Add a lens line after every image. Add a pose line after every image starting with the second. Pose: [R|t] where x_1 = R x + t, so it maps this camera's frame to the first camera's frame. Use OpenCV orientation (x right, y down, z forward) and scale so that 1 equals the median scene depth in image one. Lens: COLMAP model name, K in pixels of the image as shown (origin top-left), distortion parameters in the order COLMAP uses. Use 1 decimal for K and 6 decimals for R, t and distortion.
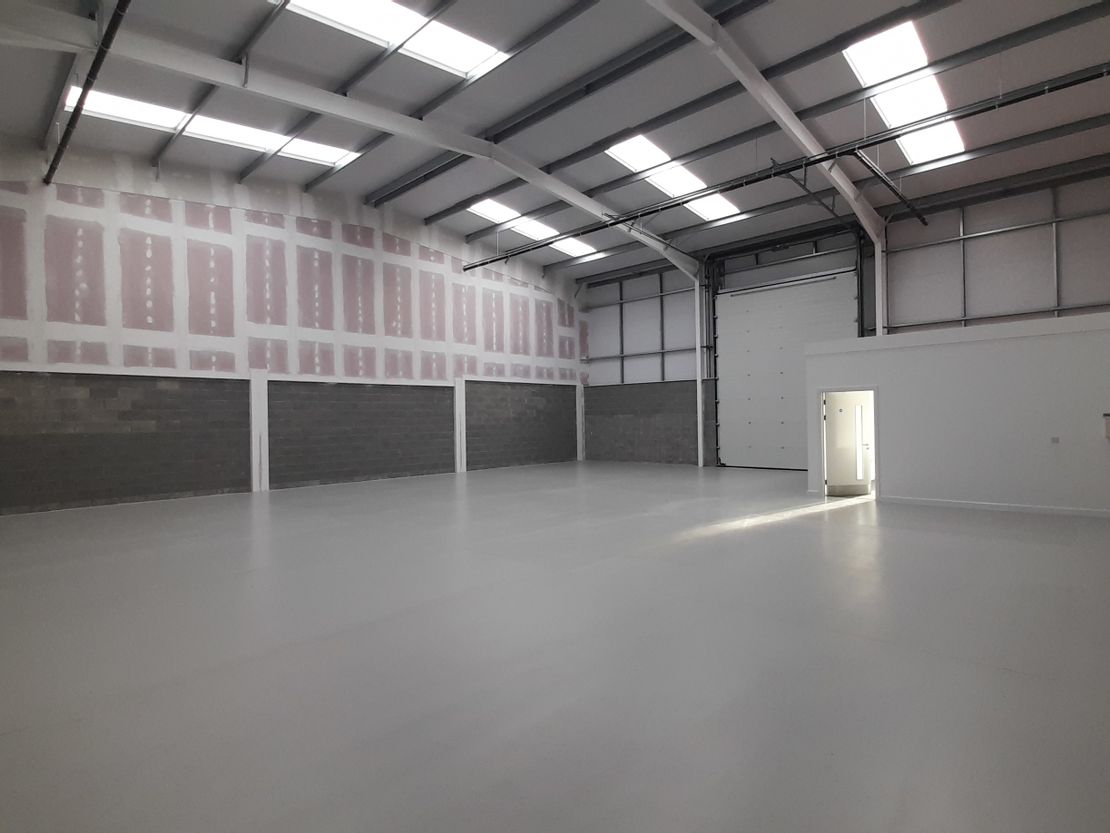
lens RADIAL K [[577.3, 0, 561.5], [0, 577.3, 415.5], [0, 0, 1]] dist [0.001162, -0.010419]
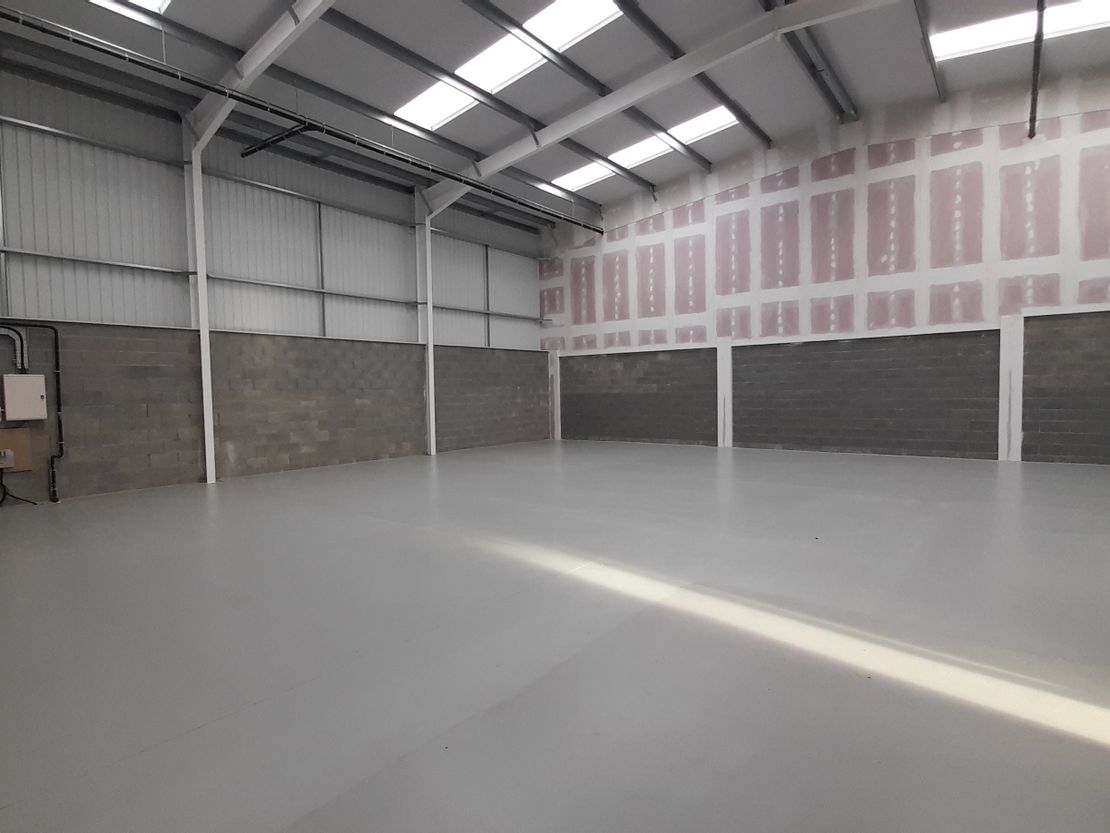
lens RADIAL K [[577.3, 0, 561.5], [0, 577.3, 415.5], [0, 0, 1]] dist [0.001162, -0.010419]
pose [[0.074344, 0.060242, -0.995411, 0.533722], [0.021907, 0.997834, 0.062025, -0.005299], [0.996992, -0.026418, 0.072863, 0.572027]]
